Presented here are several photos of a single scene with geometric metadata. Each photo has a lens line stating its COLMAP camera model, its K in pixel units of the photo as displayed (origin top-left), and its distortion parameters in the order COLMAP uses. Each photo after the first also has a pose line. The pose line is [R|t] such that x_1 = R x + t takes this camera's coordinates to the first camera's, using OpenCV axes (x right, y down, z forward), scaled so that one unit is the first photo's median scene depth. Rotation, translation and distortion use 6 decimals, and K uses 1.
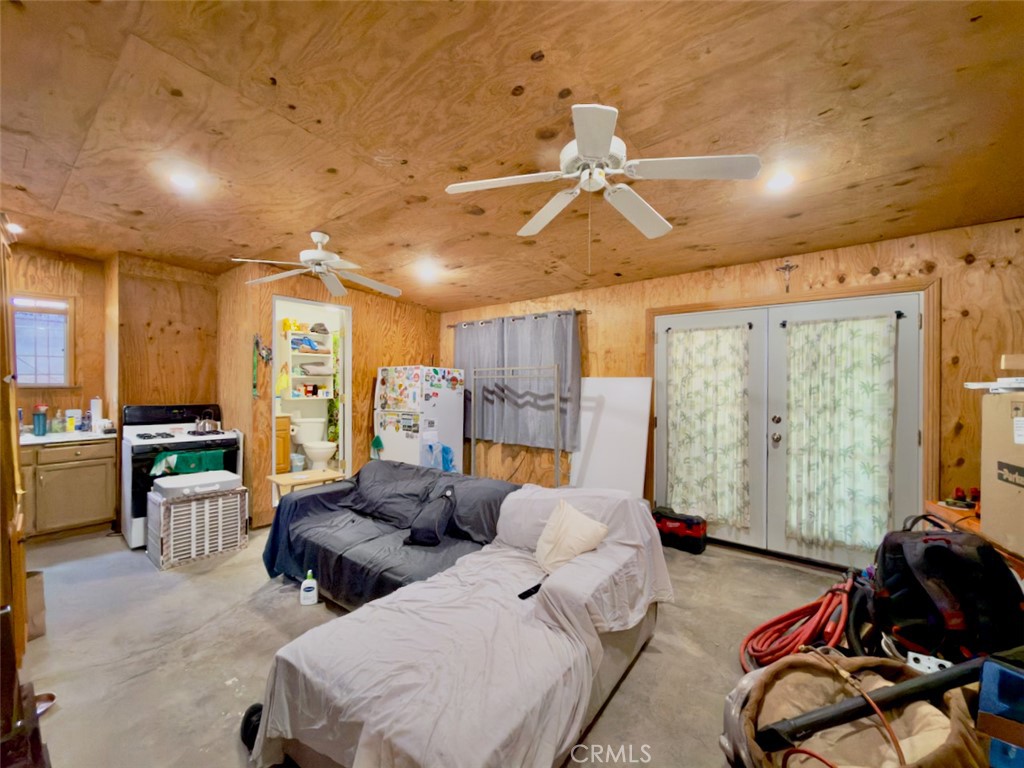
lens RADIAL K [[410.9, 0, 515.9], [0, 410.9, 381.6], [0, 0, 1]] dist [-0.000966, 0.000222]
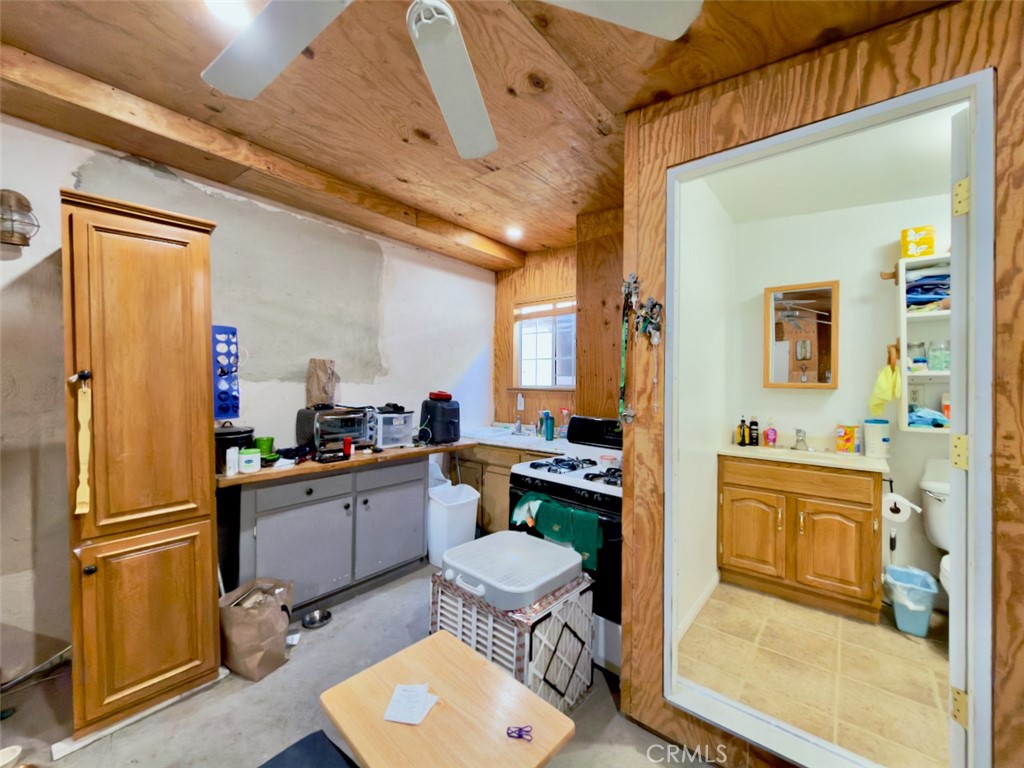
lens RADIAL K [[410.9, 0, 515.6], [0, 410.9, 385.8], [0, 0, 1]] dist [-0.000966, 0.000222]
pose [[-0.041117, -0.000527, -0.999154, -0.184877], [-0.007794, 0.999970, -0.000207, 0.003107], [0.999124, 0.007779, -0.041120, 0.883192]]
